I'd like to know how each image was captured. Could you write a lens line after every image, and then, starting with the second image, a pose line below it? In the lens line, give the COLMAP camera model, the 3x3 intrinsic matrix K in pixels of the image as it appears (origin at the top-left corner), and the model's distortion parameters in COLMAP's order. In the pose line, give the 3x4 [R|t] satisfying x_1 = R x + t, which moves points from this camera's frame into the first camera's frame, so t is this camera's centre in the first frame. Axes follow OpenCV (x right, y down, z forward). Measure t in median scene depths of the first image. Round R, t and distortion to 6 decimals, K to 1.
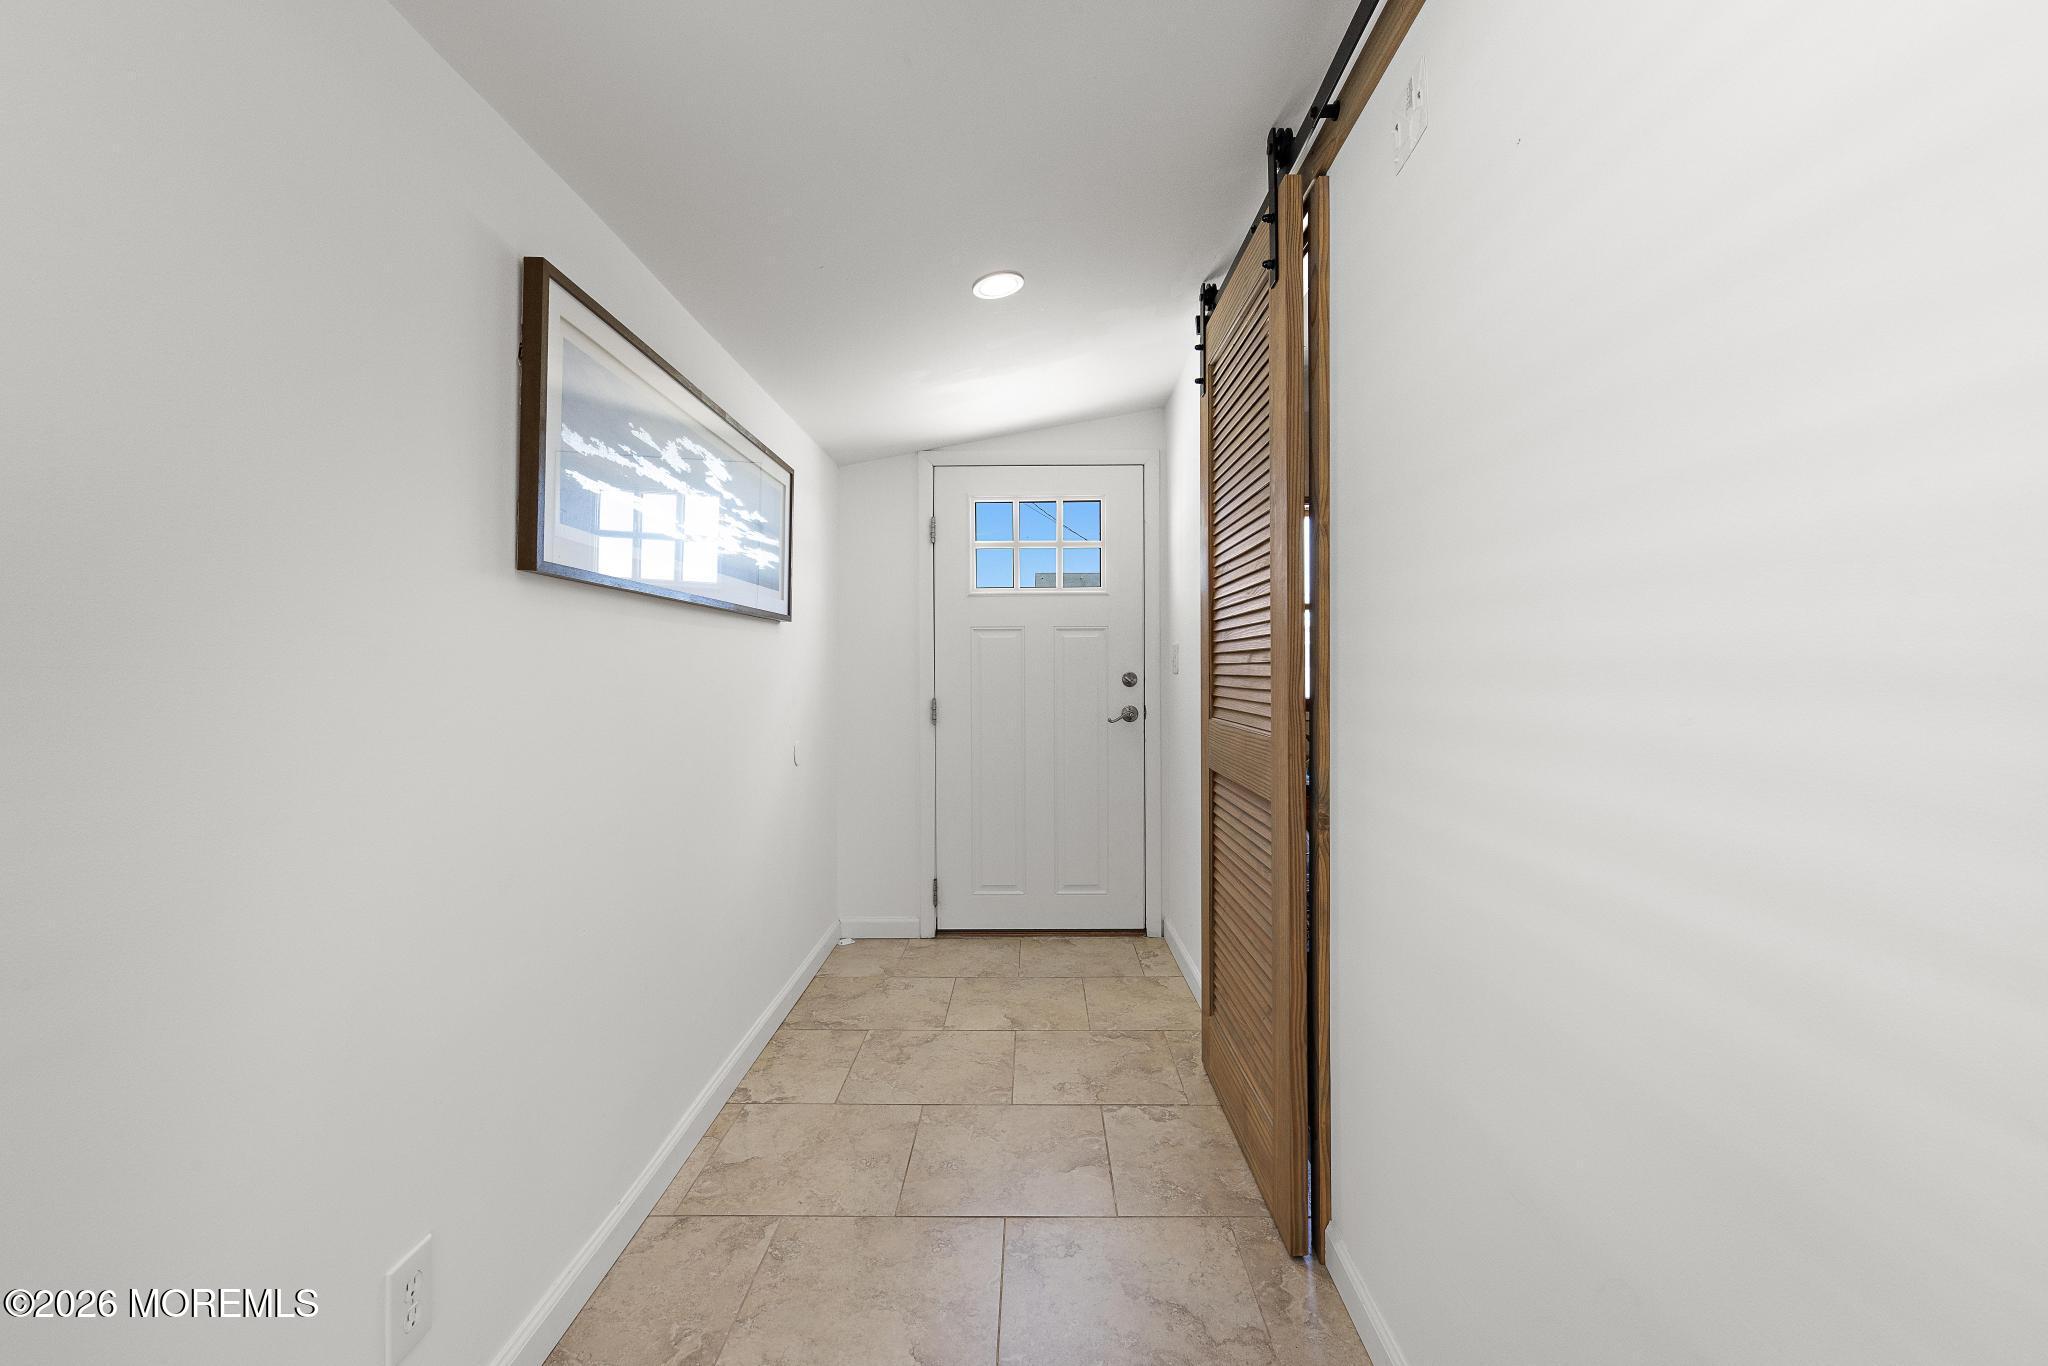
lens RADIAL K [[835.5, 0, 1023.1], [0, 835.5, 674.3], [0, 0, 1]] dist [-0.000937, -0.000659]
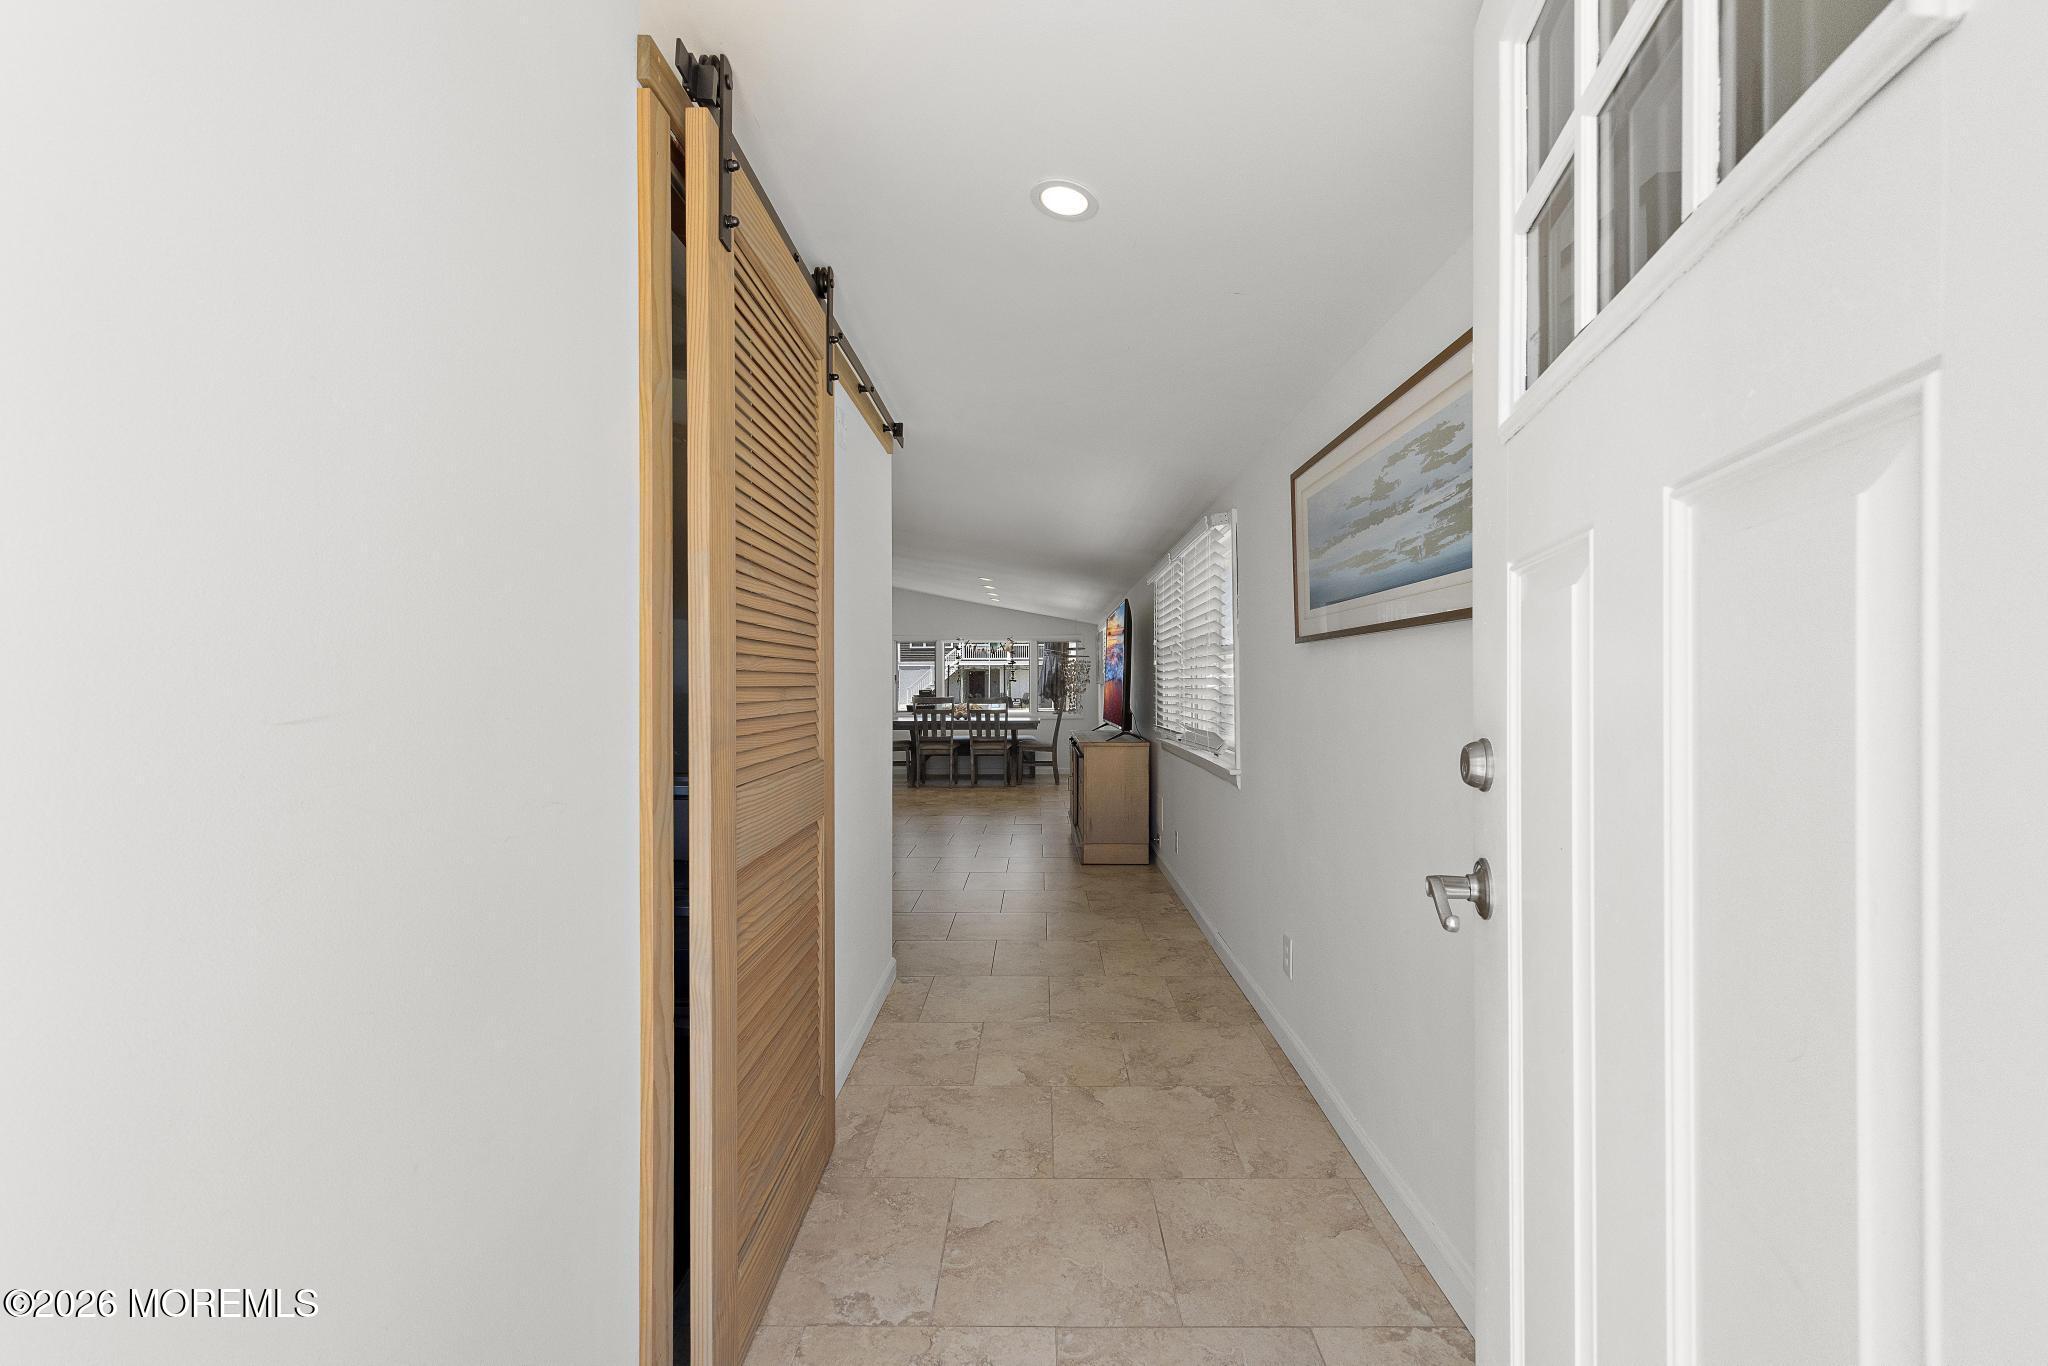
lens RADIAL K [[790.2, 0, 1023.7], [0, 790.2, 683.7], [0, 0, 1]] dist [0.002447, 0.000157]
pose [[-0.999936, 0.008160, 0.007828, 0.004985], [0.008215, 0.999942, 0.007003, -0.036191], [-0.007771, 0.007067, -0.999945, 1.898456]]
